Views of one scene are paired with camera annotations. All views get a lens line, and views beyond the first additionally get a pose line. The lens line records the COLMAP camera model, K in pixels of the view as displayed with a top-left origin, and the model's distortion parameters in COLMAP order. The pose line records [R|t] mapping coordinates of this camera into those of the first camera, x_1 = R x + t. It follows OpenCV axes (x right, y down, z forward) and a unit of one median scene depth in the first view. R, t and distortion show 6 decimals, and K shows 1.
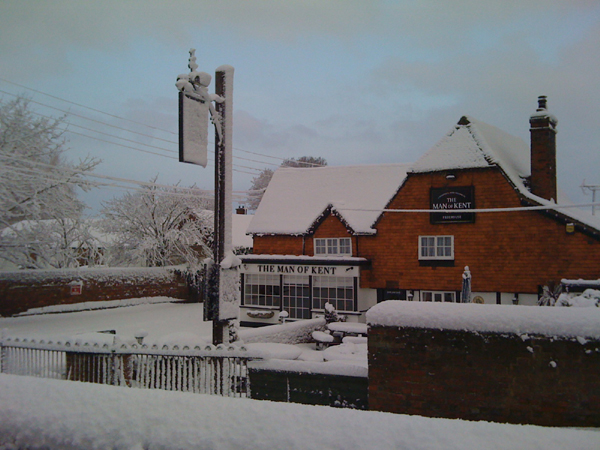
lens RADIAL K [[624.0, 0, 300.0], [0, 624.0, 225.0], [0, 0, 1]] dist [-0.000986, -0.007117]
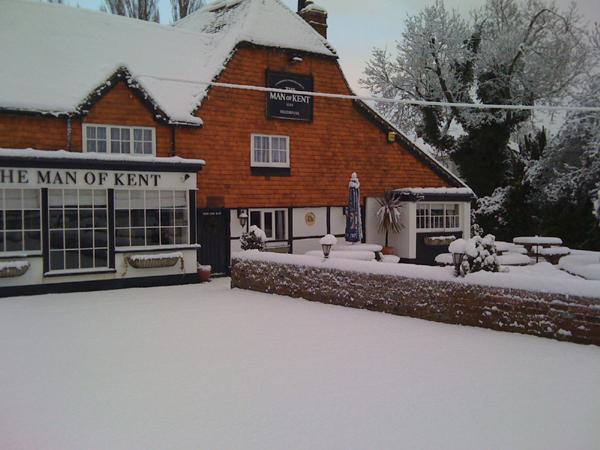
lens RADIAL K [[624.0, 0, 300.0], [0, 624.0, 225.0], [0, 0, 1]] dist [-0.000986, -0.007117]
pose [[0.379142, -0.042831, 0.924347, -0.450008], [-0.036144, 0.997480, 0.061045, 0.075076], [-0.924632, -0.056554, 0.376639, 0.651694]]
